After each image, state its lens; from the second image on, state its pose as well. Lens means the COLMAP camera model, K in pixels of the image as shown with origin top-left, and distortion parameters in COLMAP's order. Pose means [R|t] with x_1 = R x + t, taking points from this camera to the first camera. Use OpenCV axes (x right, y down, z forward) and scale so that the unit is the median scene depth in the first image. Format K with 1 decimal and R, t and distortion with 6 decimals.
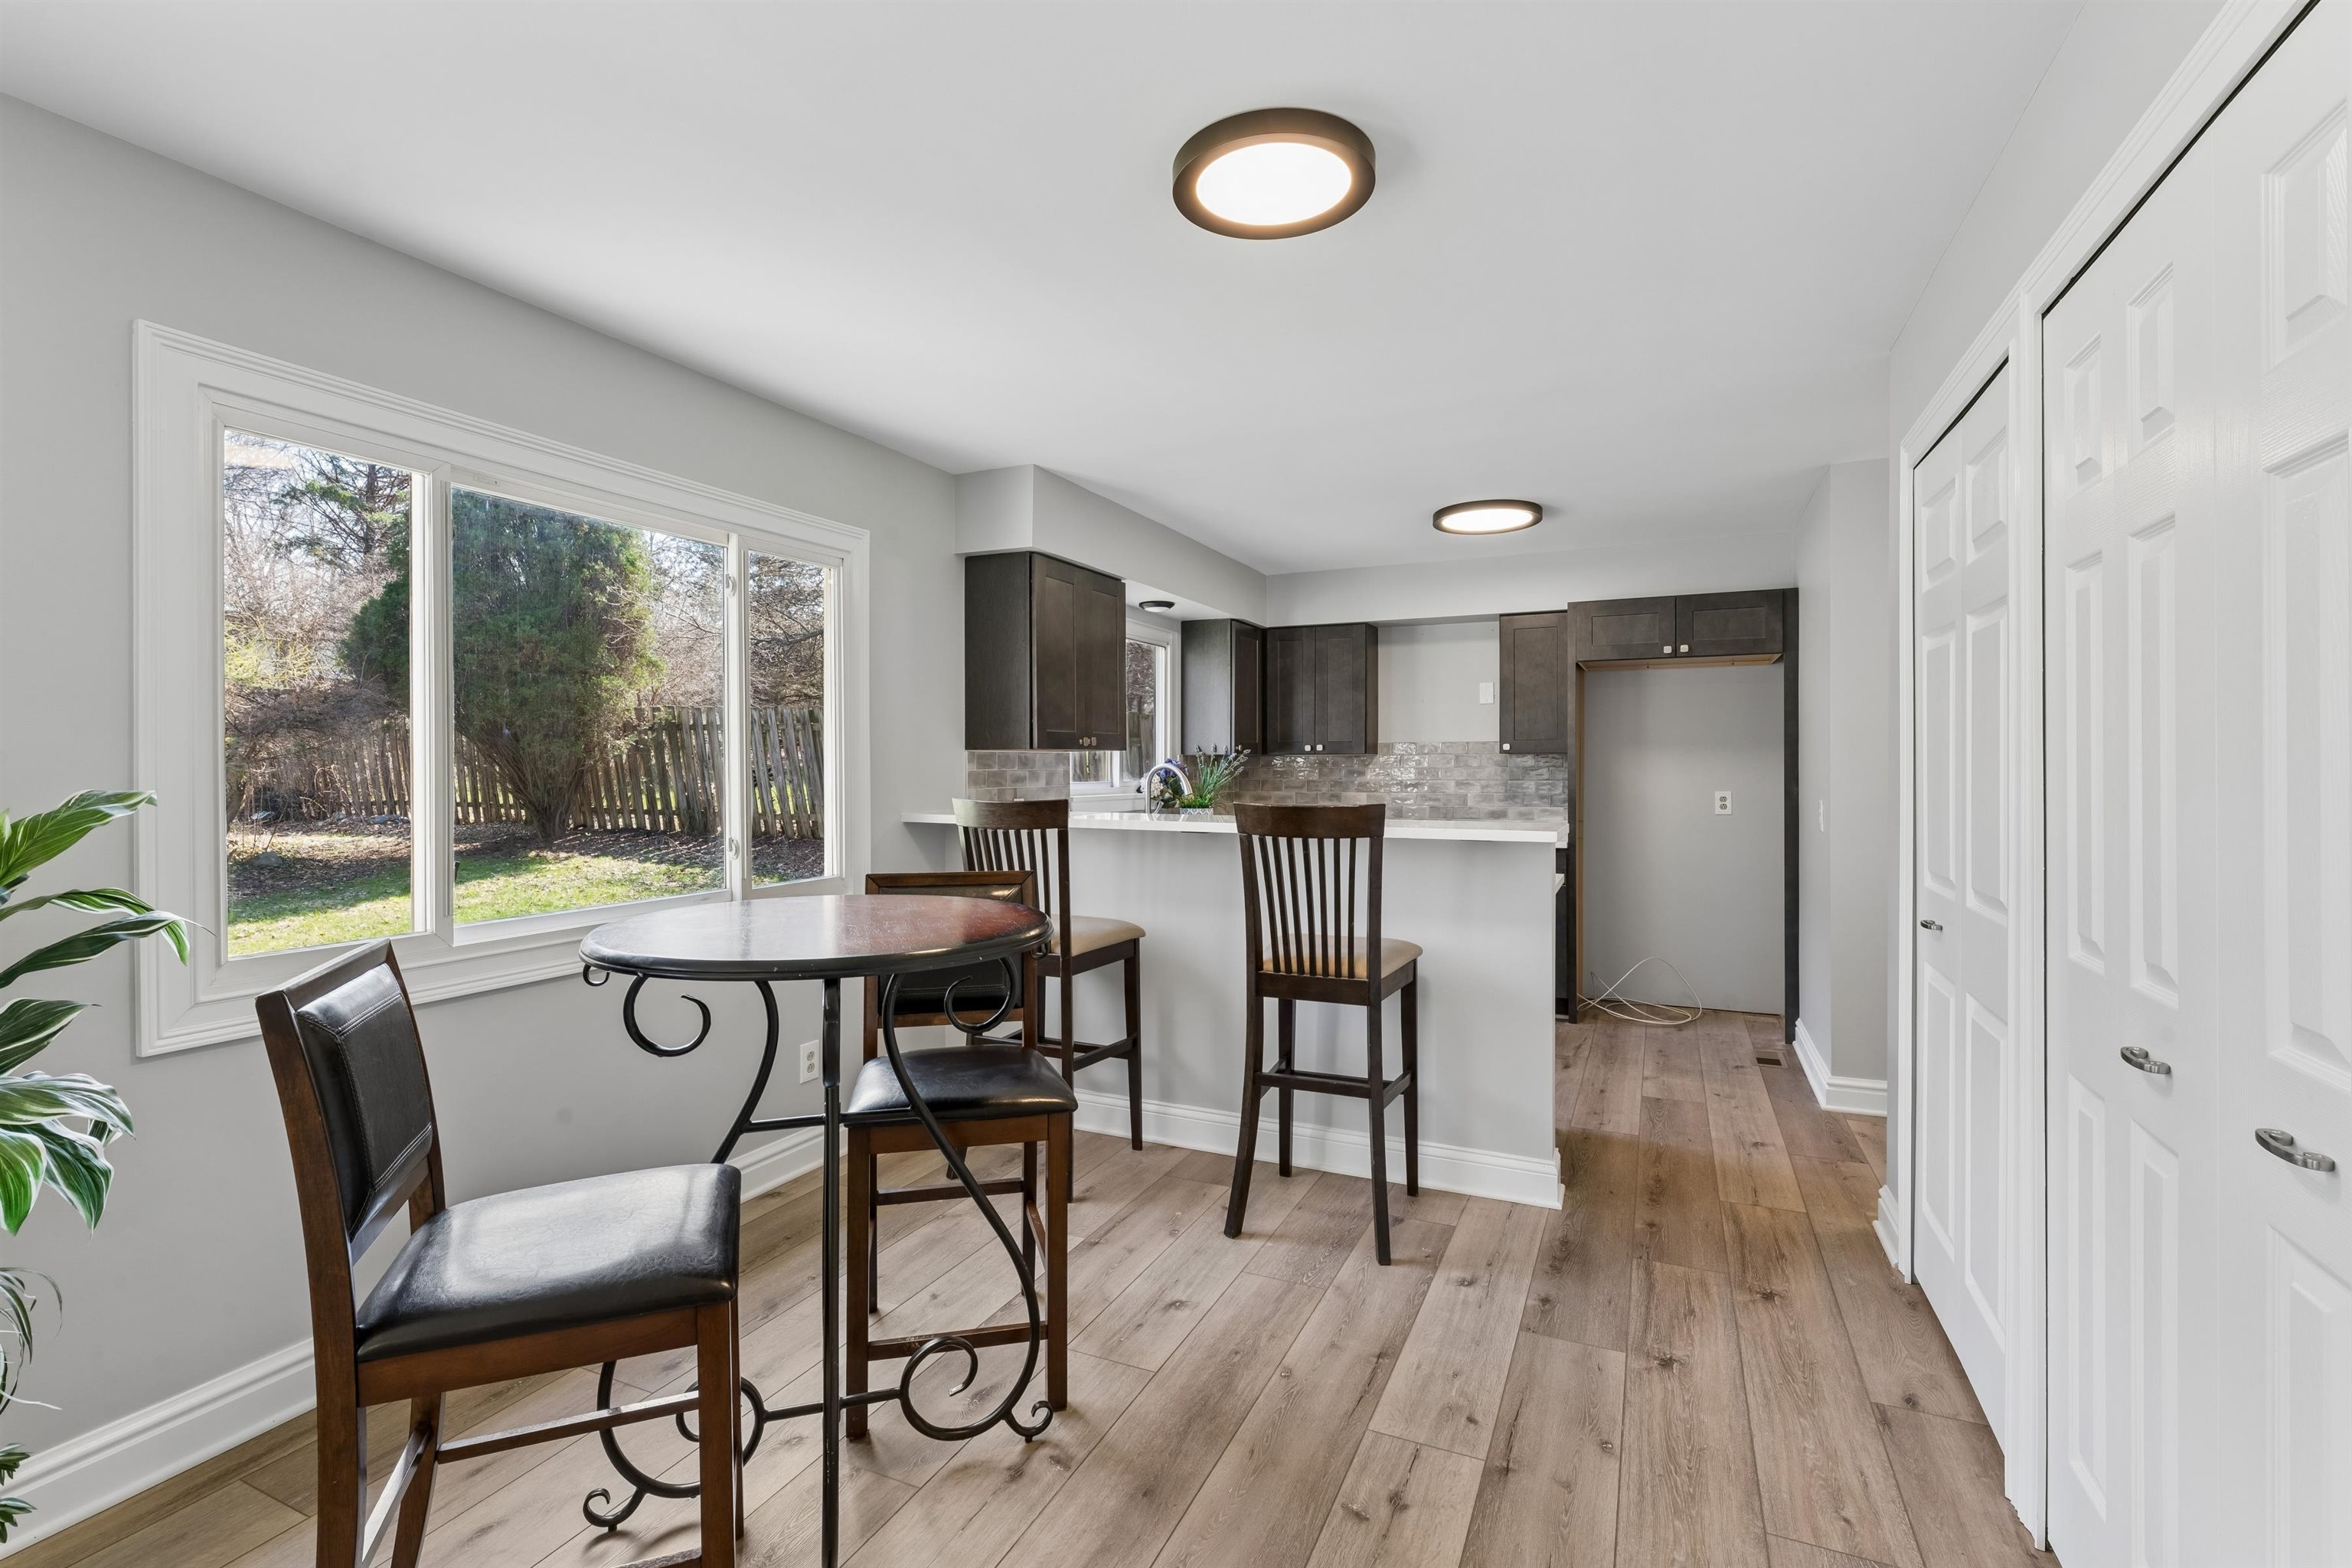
lens RADIAL K [[1062.8, 0, 1172.8], [0, 1062.8, 774.7], [0, 0, 1]] dist [-0.001622, -0.000026]
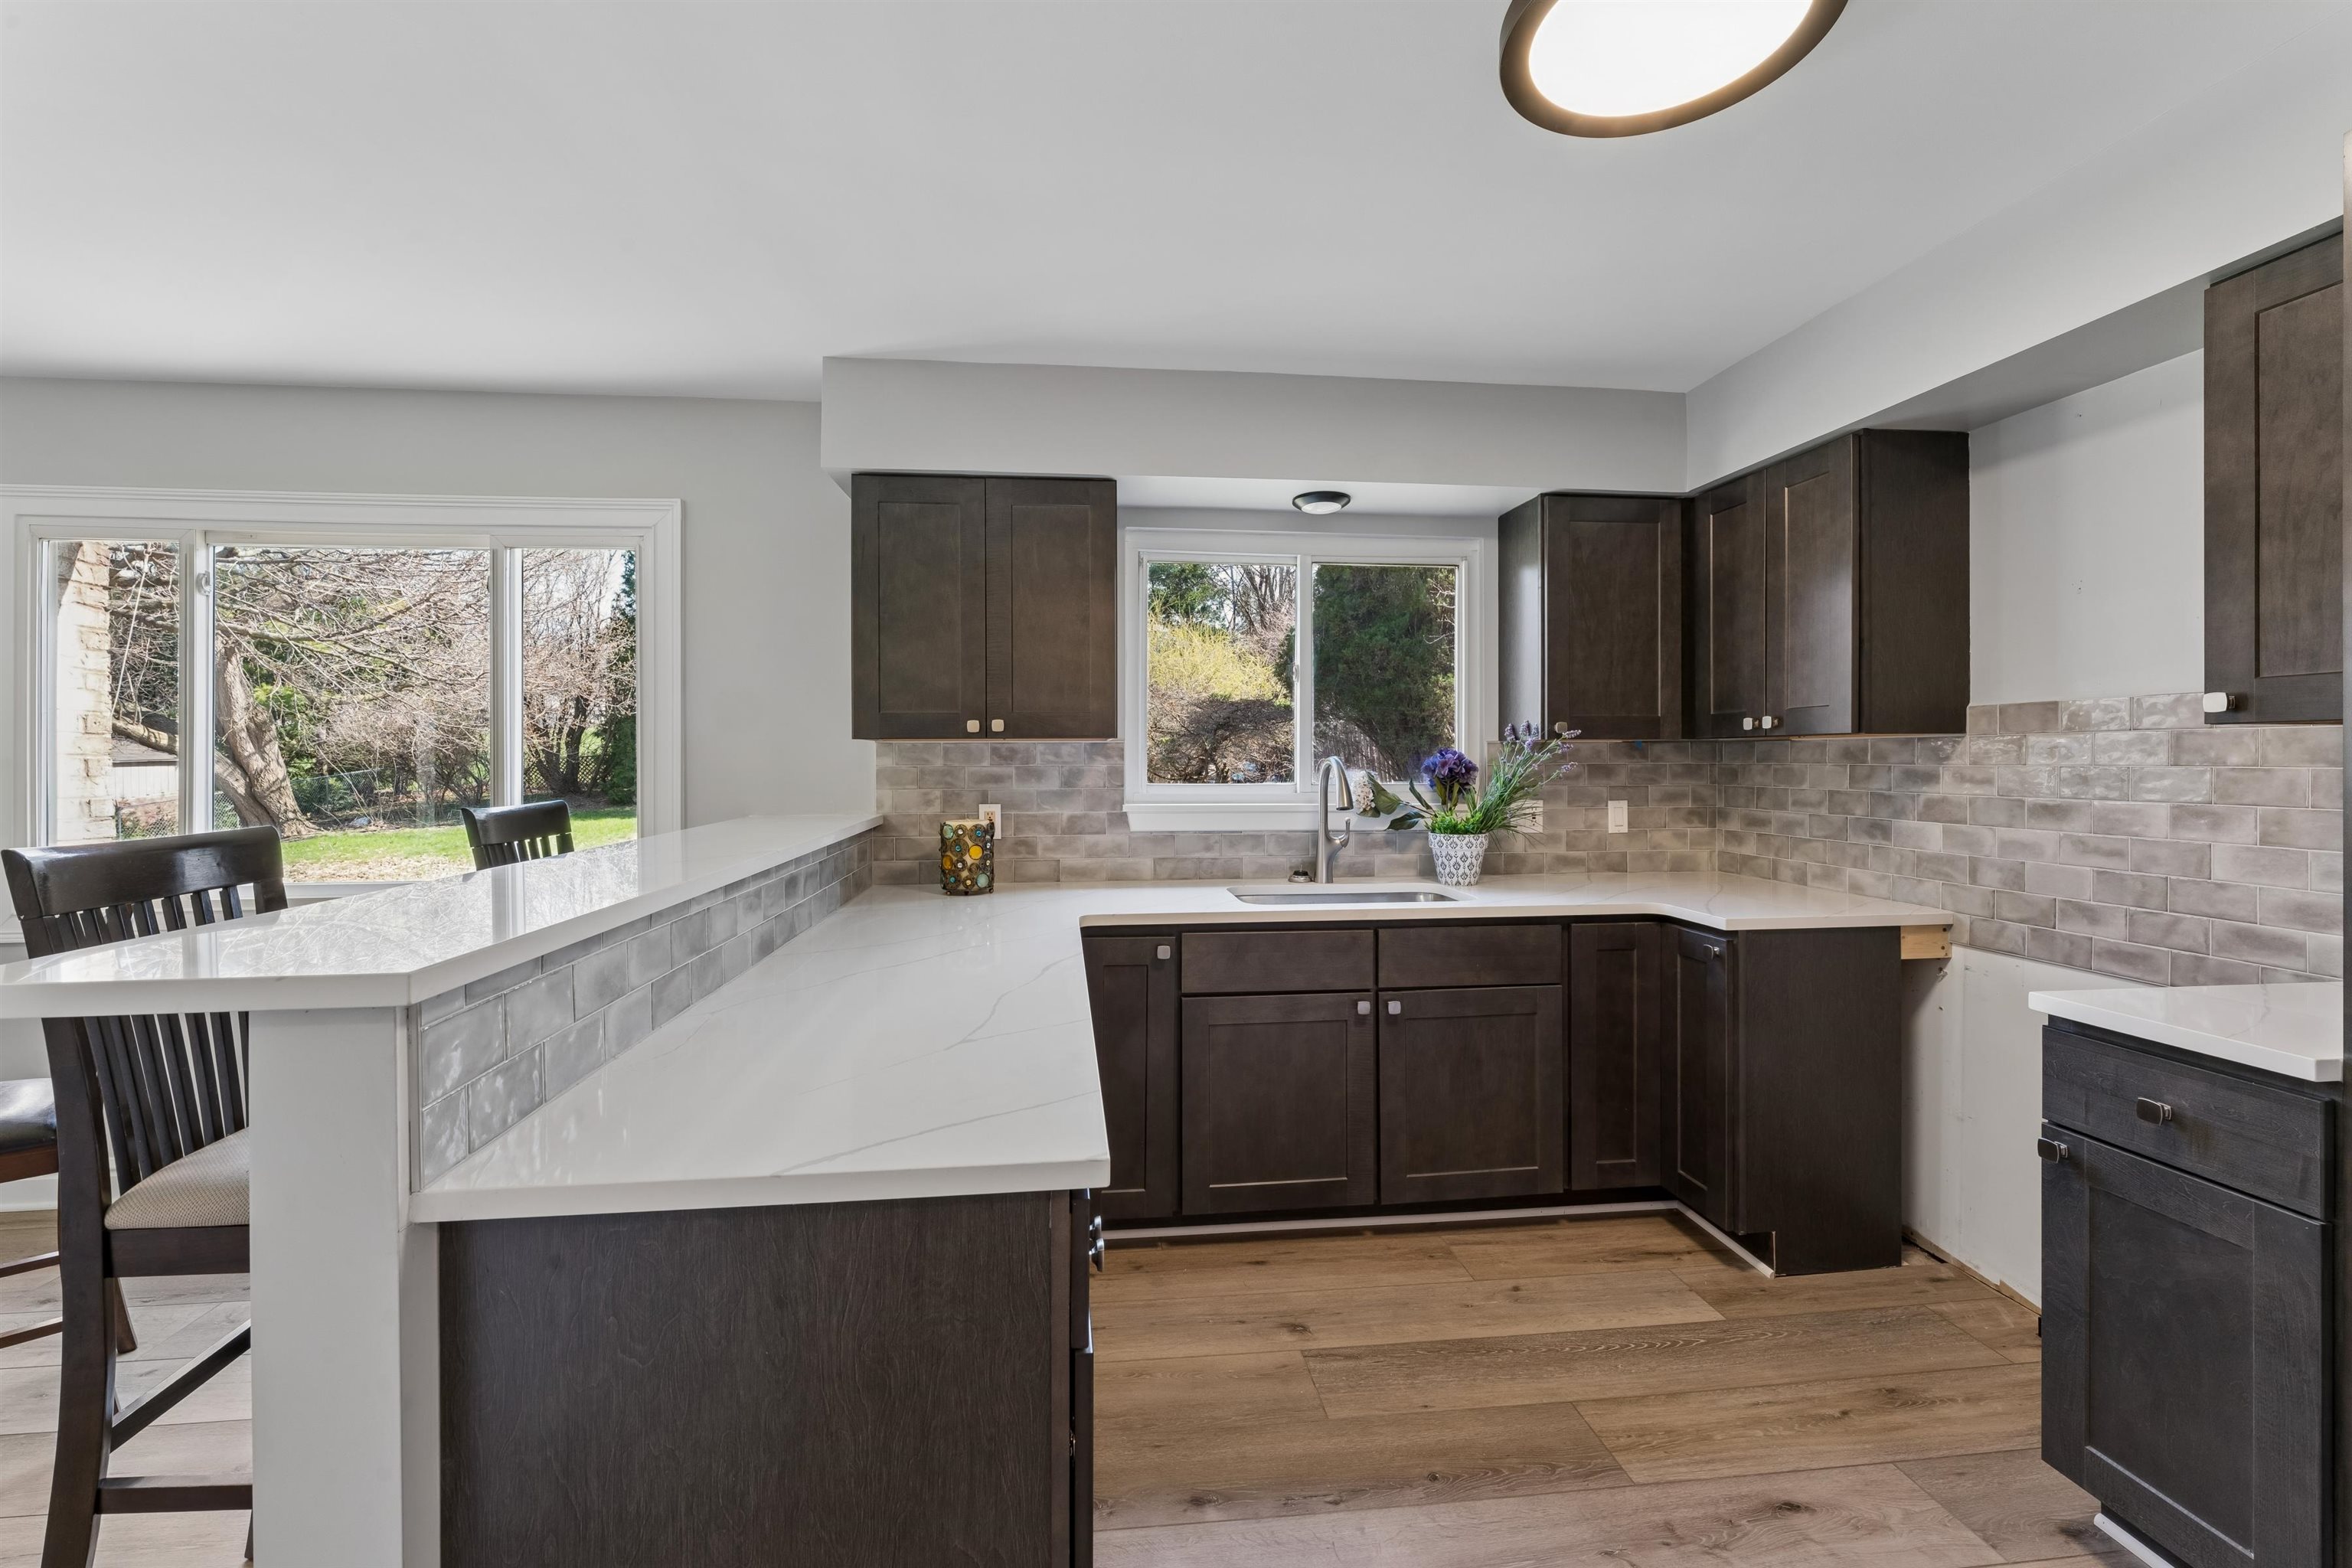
lens RADIAL K [[959.3, 0, 1172.0], [0, 959.3, 769.9], [0, 0, 1]] dist [0.002813, 0.000164]
pose [[0.518971, 0.012397, -0.854702, 0.367159], [-0.008047, 0.999921, 0.009618, -0.006299], [0.854754, 0.001886, 0.519030, 0.551623]]
